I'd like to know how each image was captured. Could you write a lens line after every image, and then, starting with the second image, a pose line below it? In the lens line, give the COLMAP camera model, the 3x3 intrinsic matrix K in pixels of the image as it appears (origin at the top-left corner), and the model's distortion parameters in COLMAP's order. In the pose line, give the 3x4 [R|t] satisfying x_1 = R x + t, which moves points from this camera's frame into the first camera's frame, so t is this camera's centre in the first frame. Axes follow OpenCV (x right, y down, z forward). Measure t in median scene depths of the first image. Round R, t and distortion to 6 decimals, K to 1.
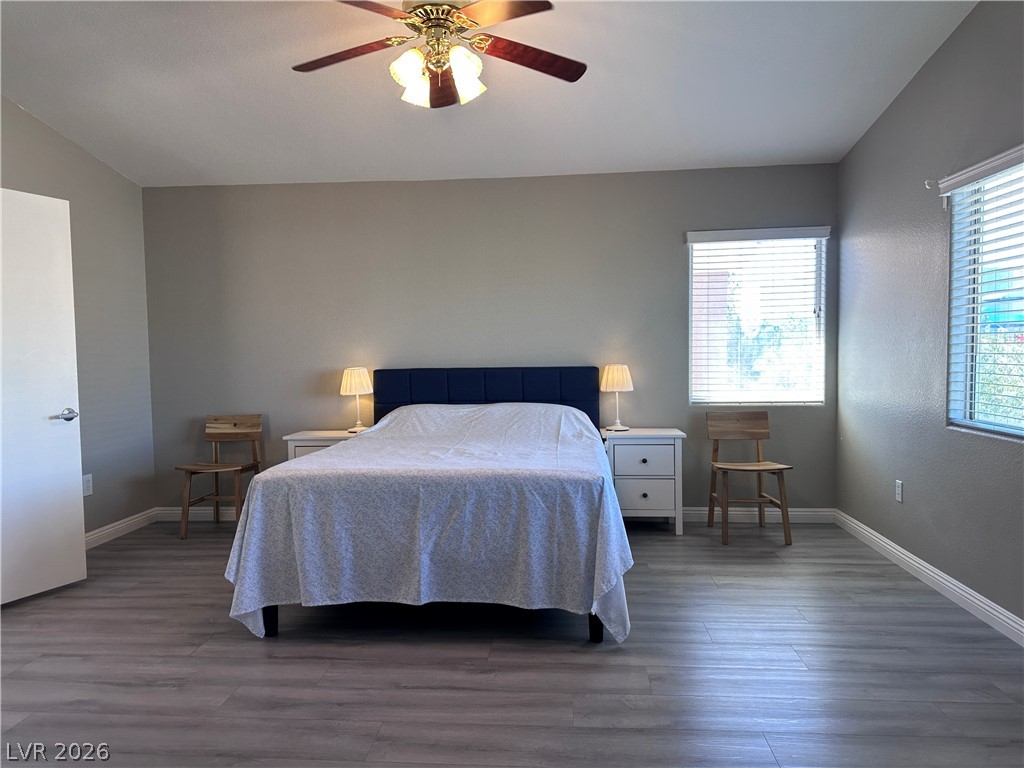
lens RADIAL K [[734.9, 0, 512.0], [0, 734.9, 384.0], [0, 0, 1]] dist [0.190665, -0.253406]
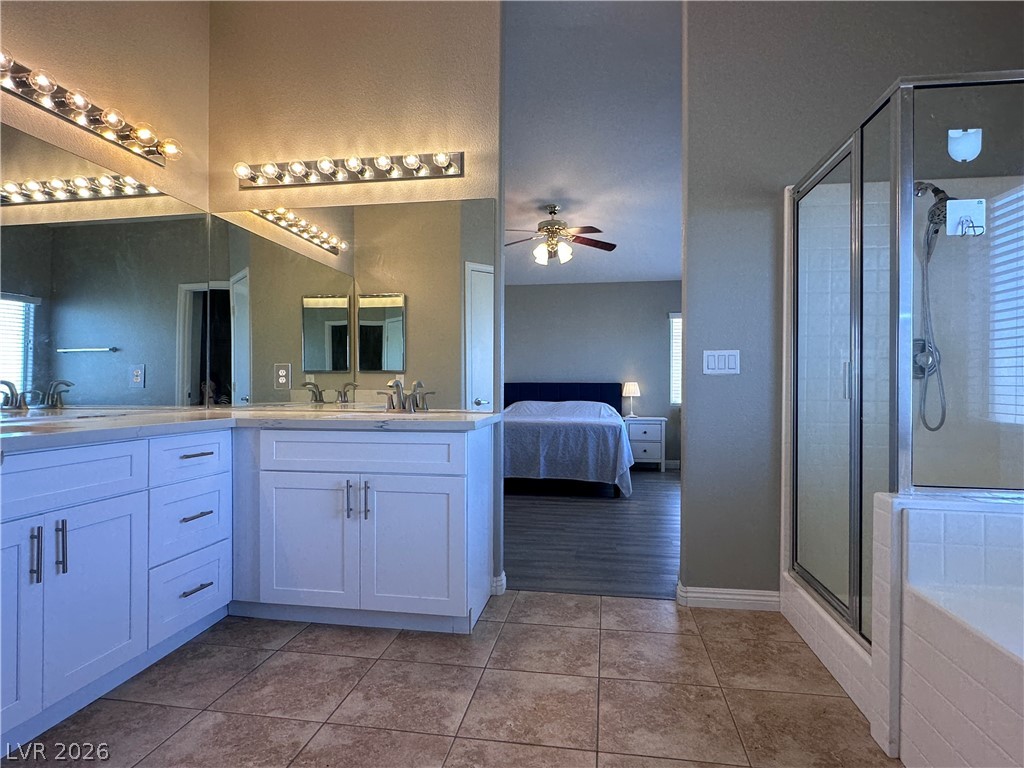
lens RADIAL K [[557.4, 0, 512.0], [0, 557.4, 384.0], [0, 0, 1]] dist [-0.000893, -0.000018]
pose [[0.996281, 0.019439, -0.083937, -0.063362], [-0.023049, 0.998841, -0.042256, 0.070906], [0.083019, 0.044034, 0.995575, -0.665724]]
